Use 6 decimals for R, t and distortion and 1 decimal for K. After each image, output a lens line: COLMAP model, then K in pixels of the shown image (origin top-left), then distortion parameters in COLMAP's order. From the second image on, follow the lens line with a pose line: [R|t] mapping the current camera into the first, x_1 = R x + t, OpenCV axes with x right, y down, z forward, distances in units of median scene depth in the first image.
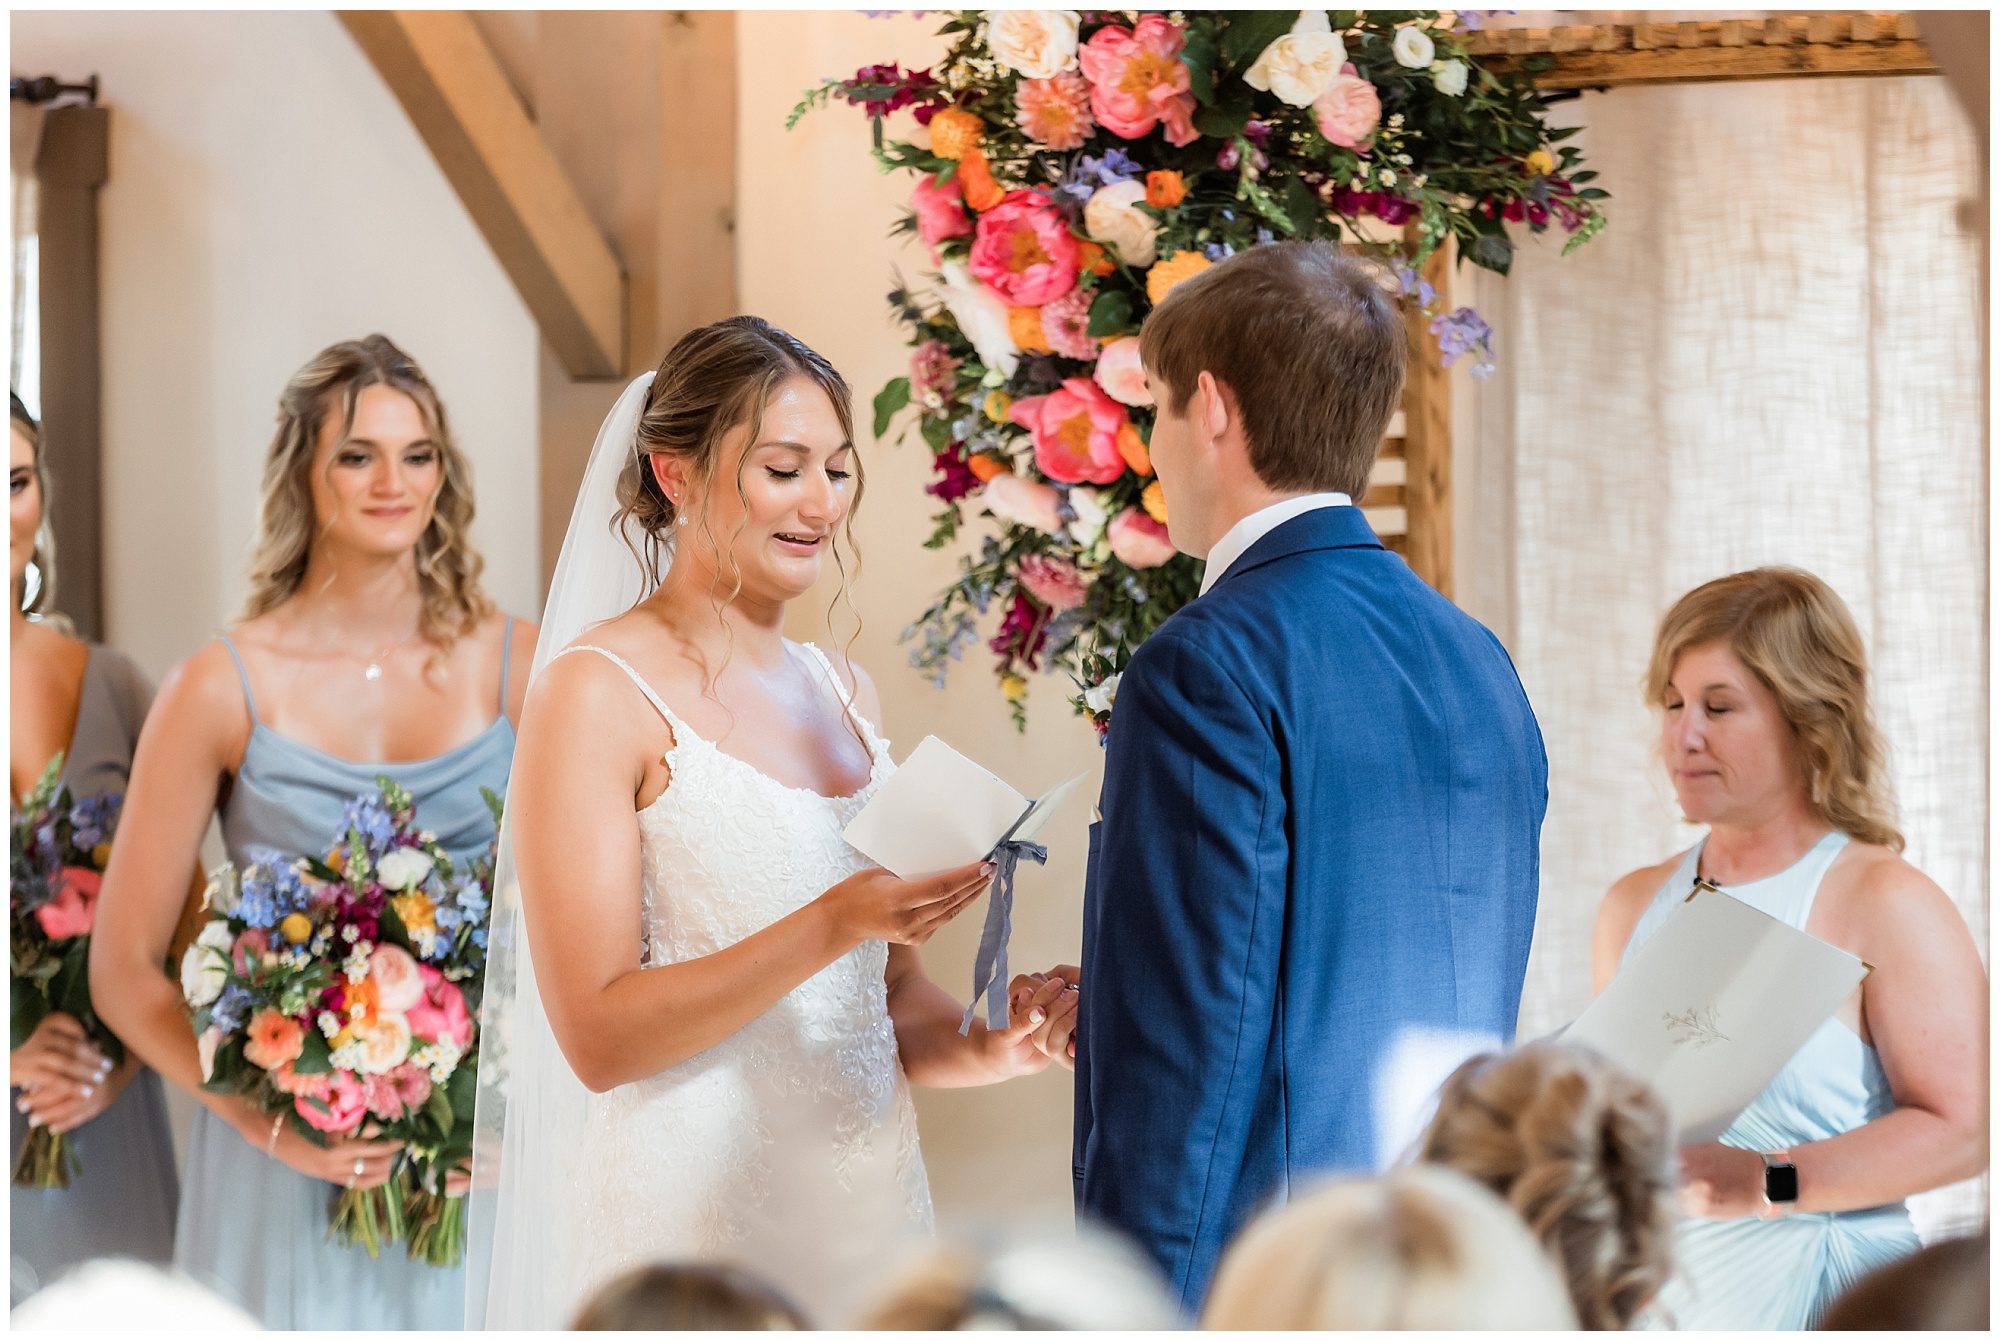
lens RADIAL K [[9742.8, 0, 996.9], [0, 9742.8, 669.5], [0, 0, 1]] dist [0.469510, 0.000000]
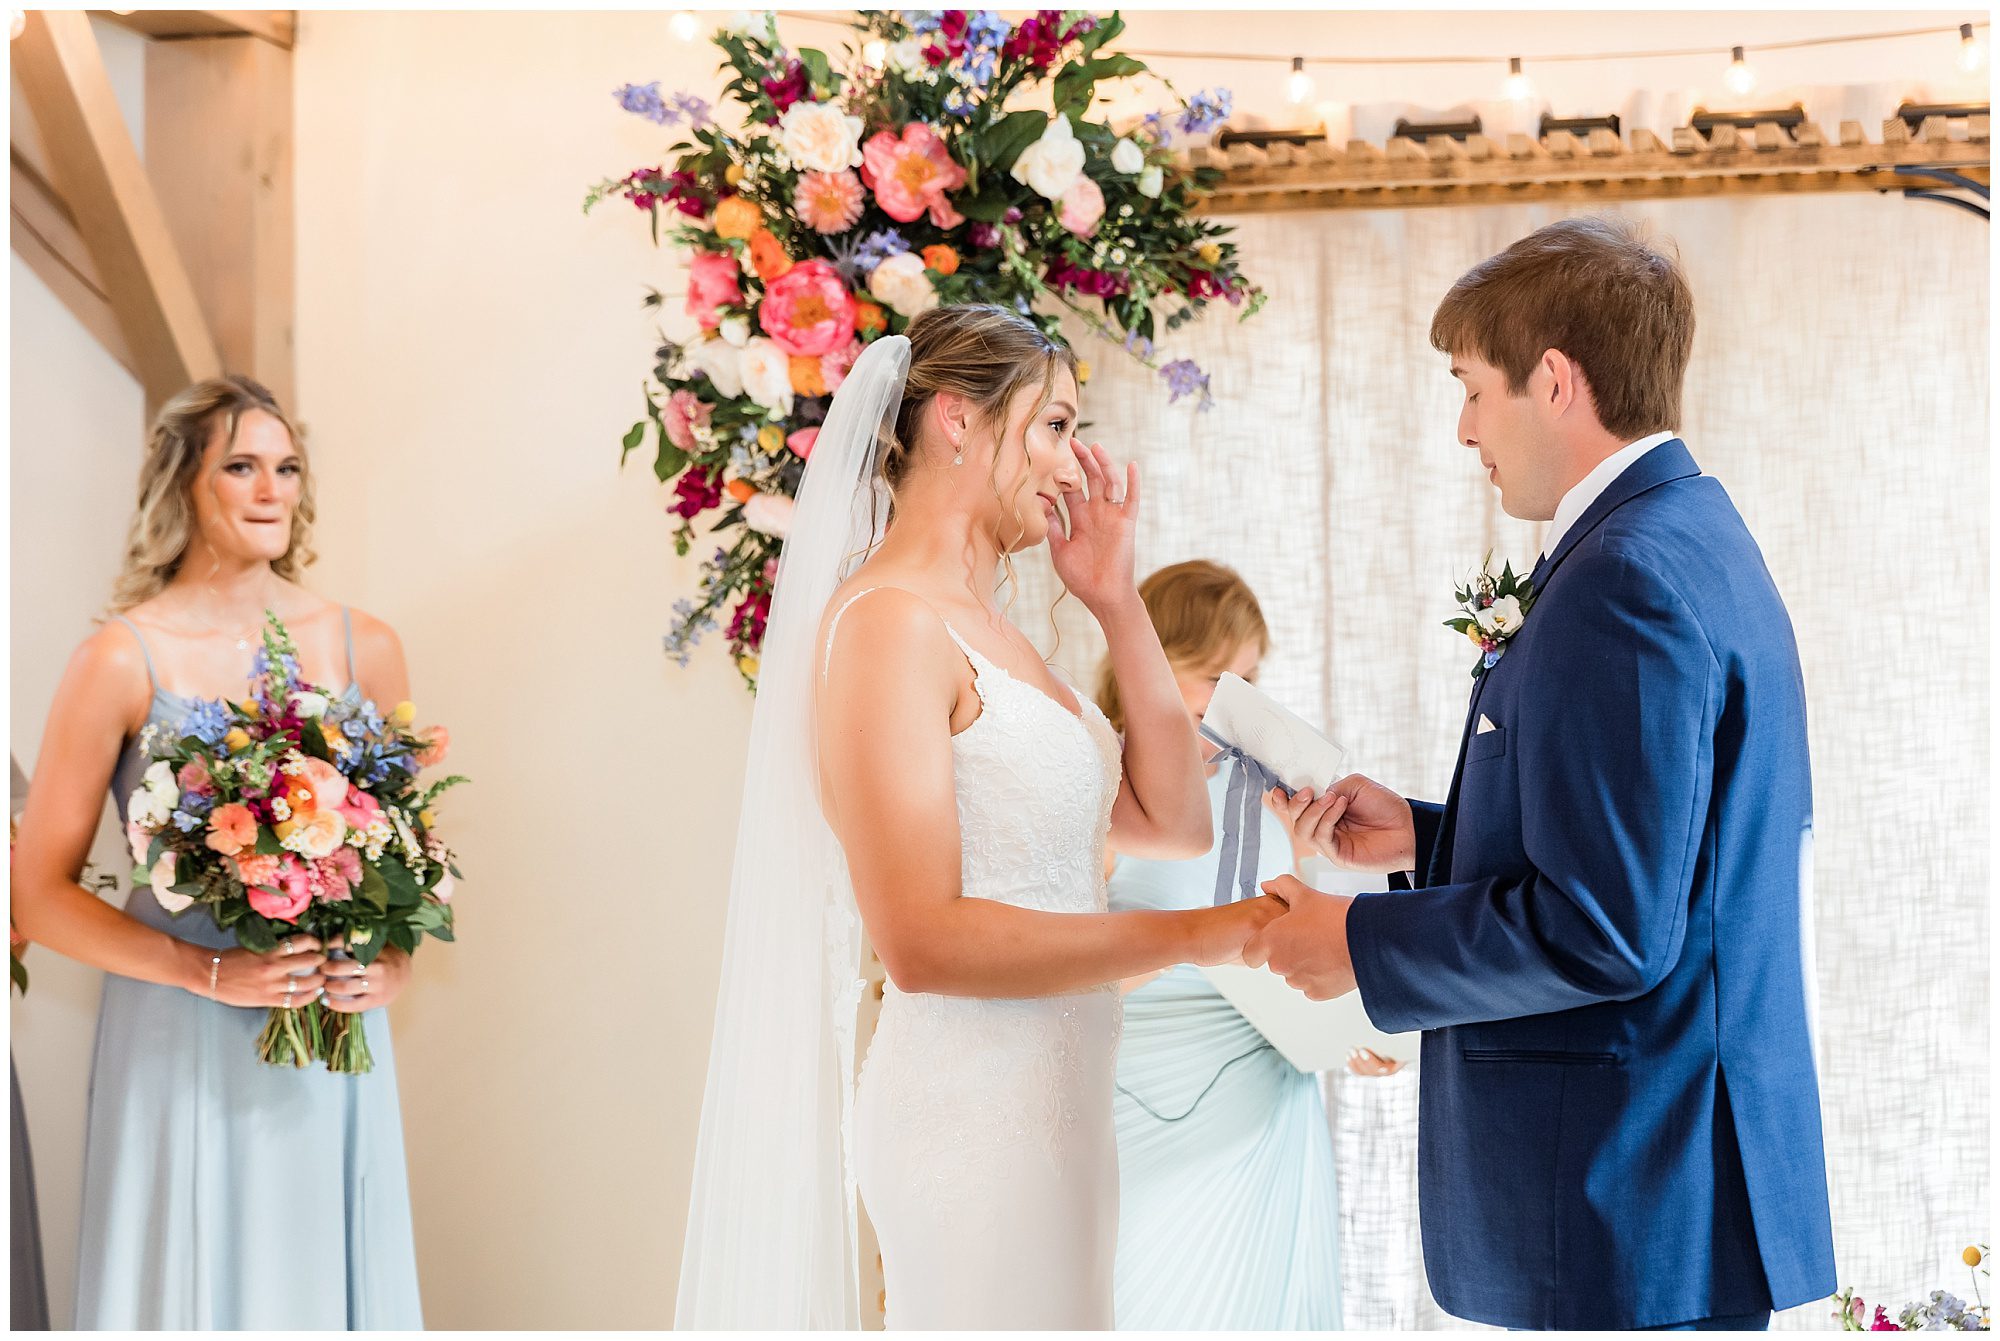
lens RADIAL K [[4059.5, 0, 947.6], [0, 4059.5, 685.2], [0, 0, 1]] dist [0.271370, 0.000000]
pose [[0.919431, 0.001002, 0.393250, -0.185656], [0.007883, 0.999749, -0.020979, 0.016064], [-0.393172, 0.022388, 0.919192, 0.513580]]
